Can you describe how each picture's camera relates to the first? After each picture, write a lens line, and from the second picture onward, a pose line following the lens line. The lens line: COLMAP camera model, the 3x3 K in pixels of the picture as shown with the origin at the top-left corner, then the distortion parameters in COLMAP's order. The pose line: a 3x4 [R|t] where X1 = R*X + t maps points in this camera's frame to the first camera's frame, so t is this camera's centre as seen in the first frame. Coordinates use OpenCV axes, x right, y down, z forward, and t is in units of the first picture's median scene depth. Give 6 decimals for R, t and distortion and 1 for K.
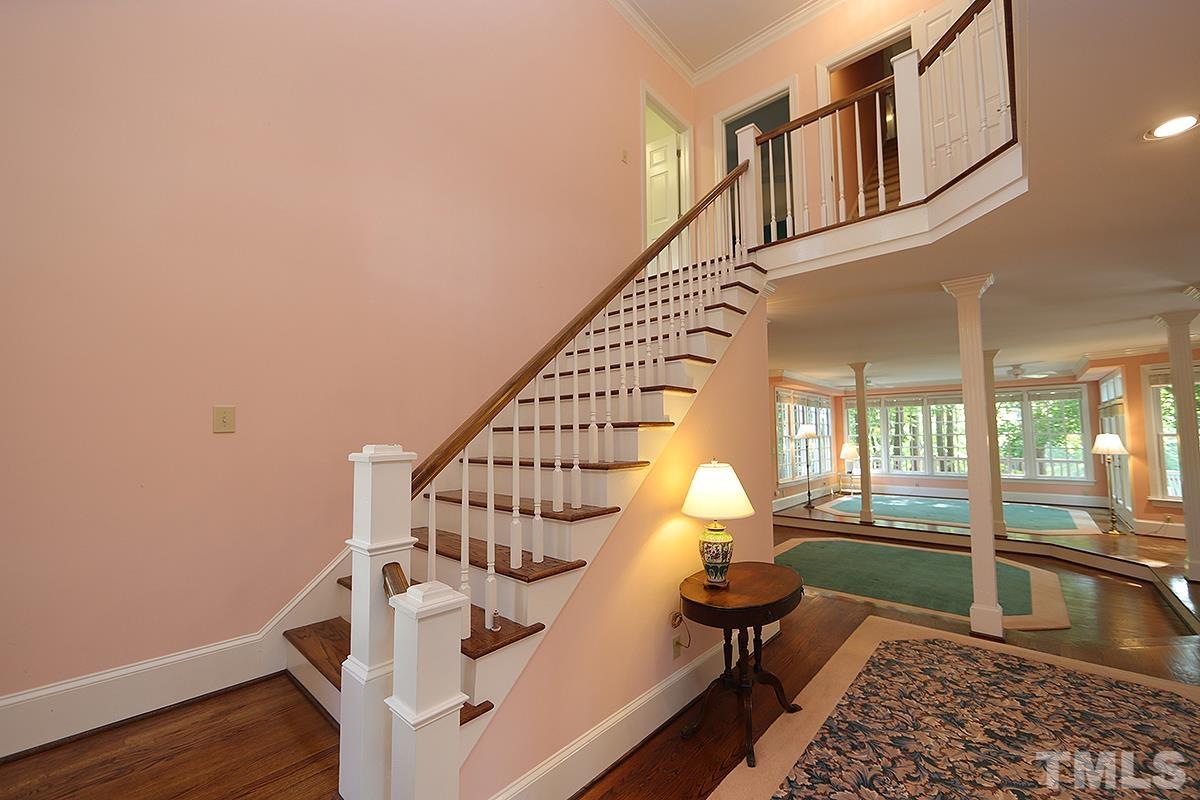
lens RADIAL K [[470.8, 0, 600.7], [0, 470.8, 407.7], [0, 0, 1]] dist [-0.006981, 0.000082]
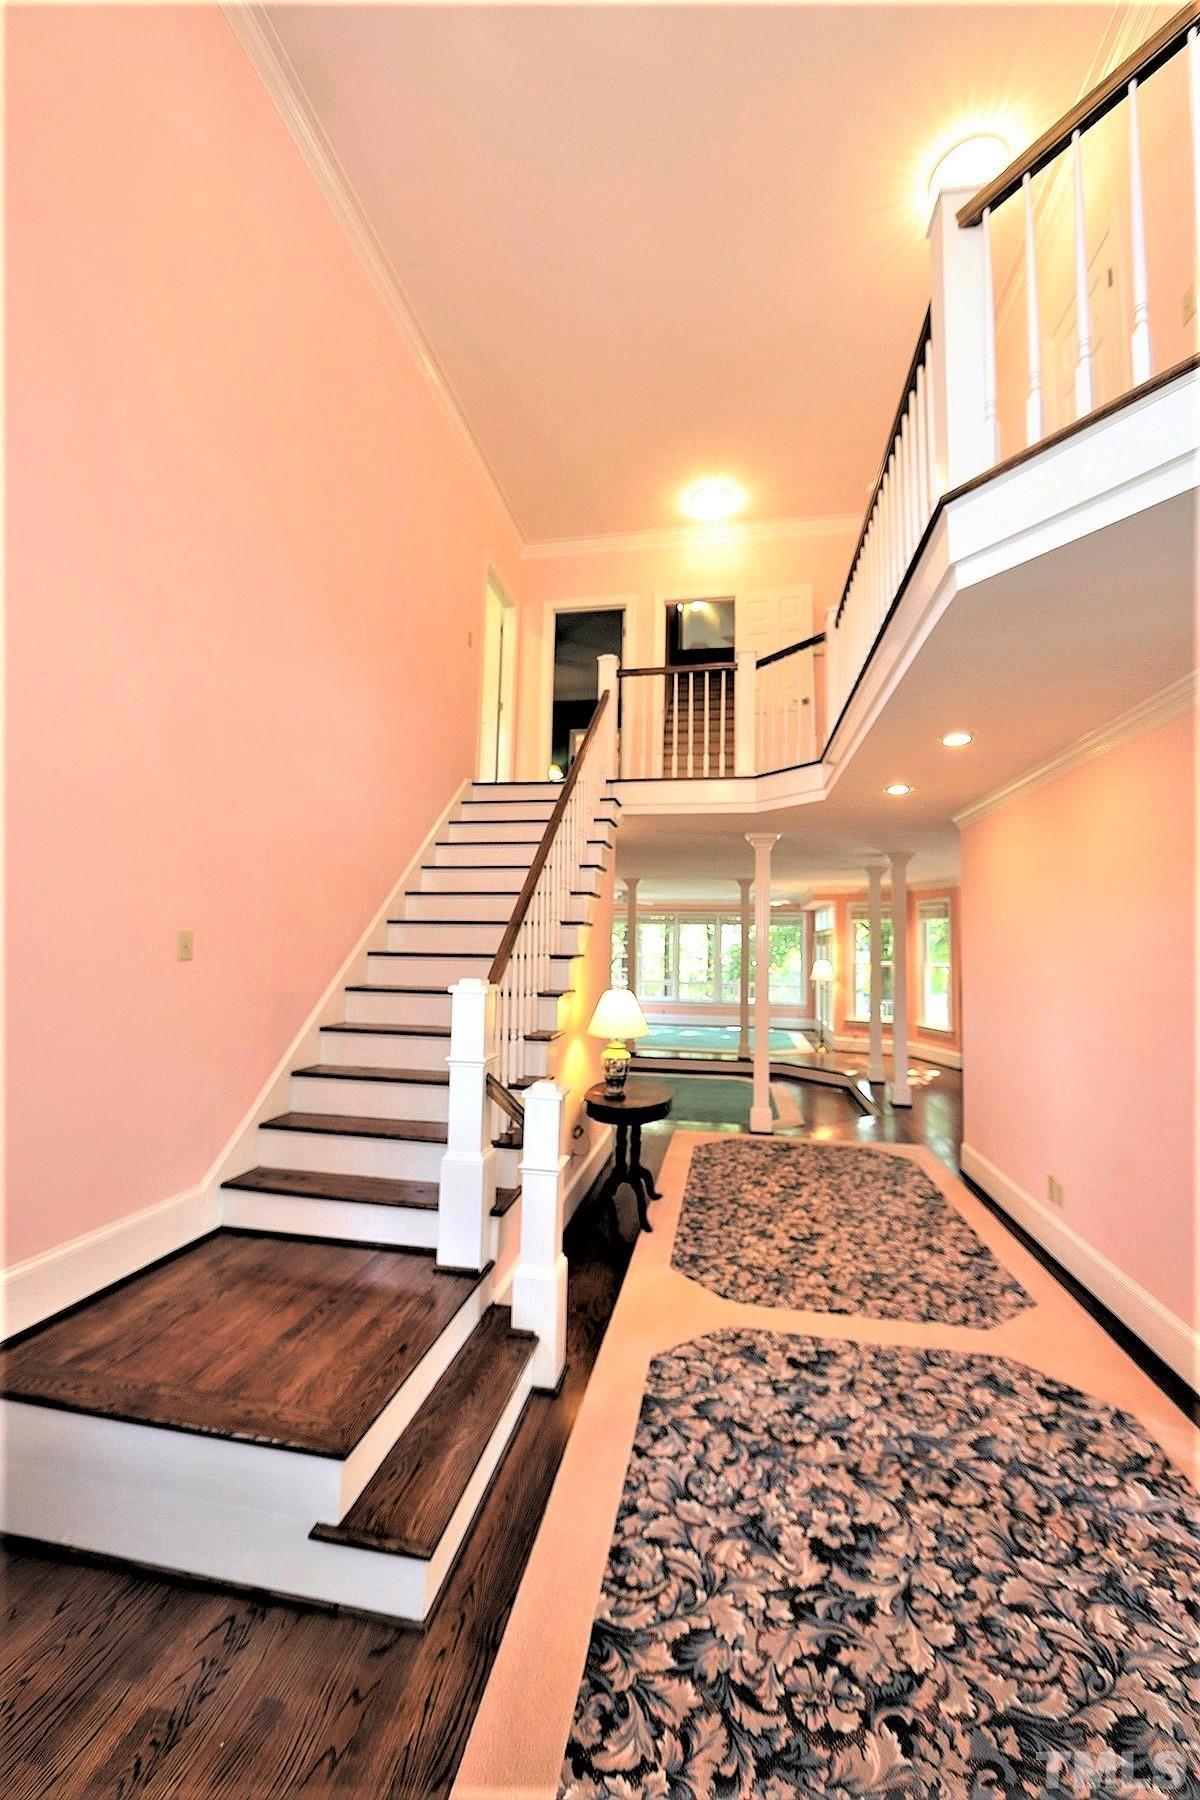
lens RADIAL K [[706.1, 0, 600.0], [0, 706.1, 903.8], [0, 0, 1]] dist [-0.006981, 0.000082]
pose [[0.852845, 0.058700, 0.518855, -0.600198], [-0.058800, 0.998137, -0.016274, -0.055023], [-0.518843, -0.016630, 0.854708, -0.387544]]
